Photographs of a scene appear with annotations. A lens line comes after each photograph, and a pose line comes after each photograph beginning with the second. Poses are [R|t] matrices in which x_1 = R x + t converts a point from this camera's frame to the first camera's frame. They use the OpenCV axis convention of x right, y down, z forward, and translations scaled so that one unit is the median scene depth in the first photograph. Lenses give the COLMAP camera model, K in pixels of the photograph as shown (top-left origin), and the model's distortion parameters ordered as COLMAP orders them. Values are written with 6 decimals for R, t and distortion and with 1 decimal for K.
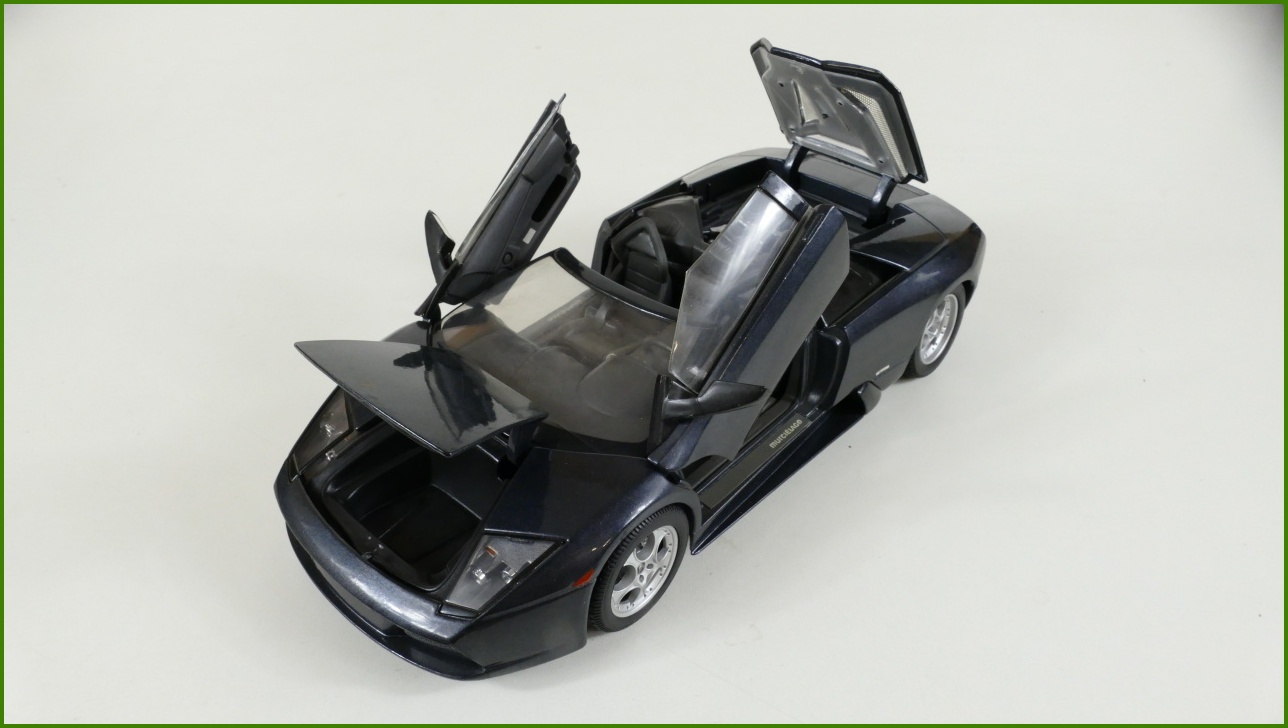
lens RADIAL K [[937.5, 0, 645.6], [0, 937.5, 362.9], [0, 0, 1]] dist [-0.001404, 0.003385]
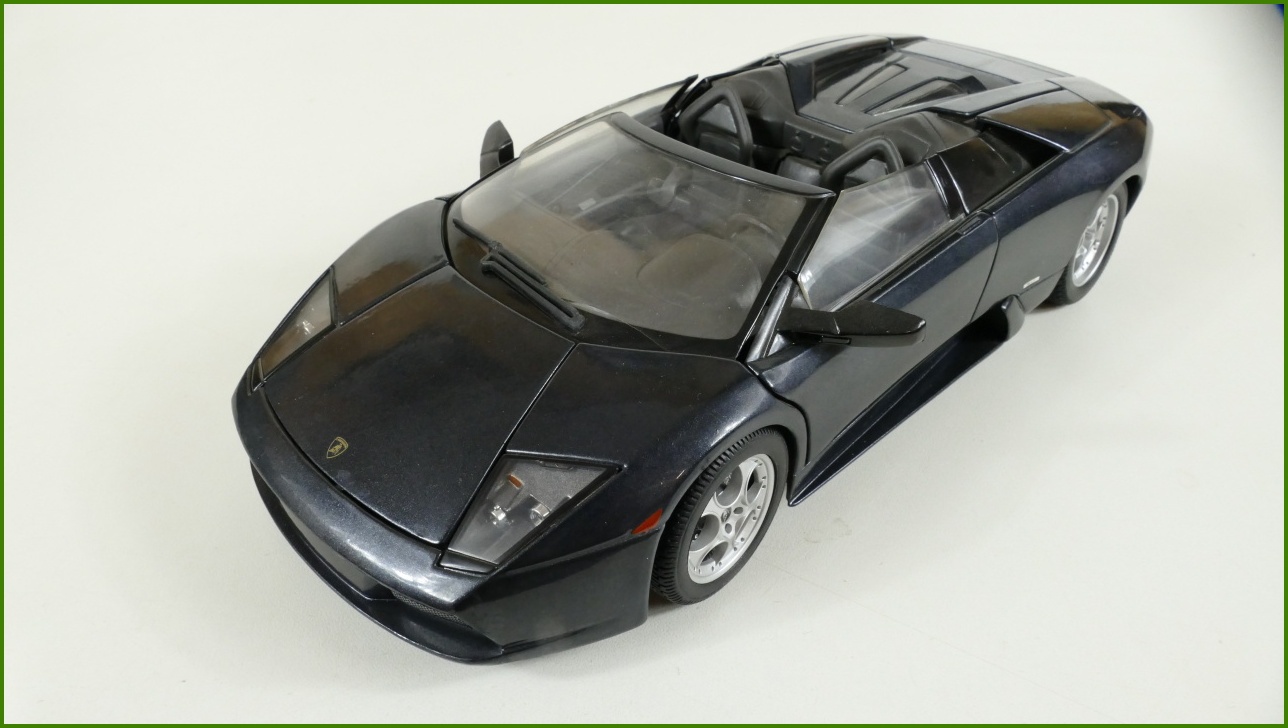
lens RADIAL K [[937.5, 0, 645.1], [0, 937.5, 369.0], [0, 0, 1]] dist [-0.001404, 0.003385]
pose [[0.998943, 0.019017, -0.041849, -0.036562], [-0.018799, 0.999808, 0.005585, 0.101126], [0.041947, -0.004793, 0.999108, 0.277657]]
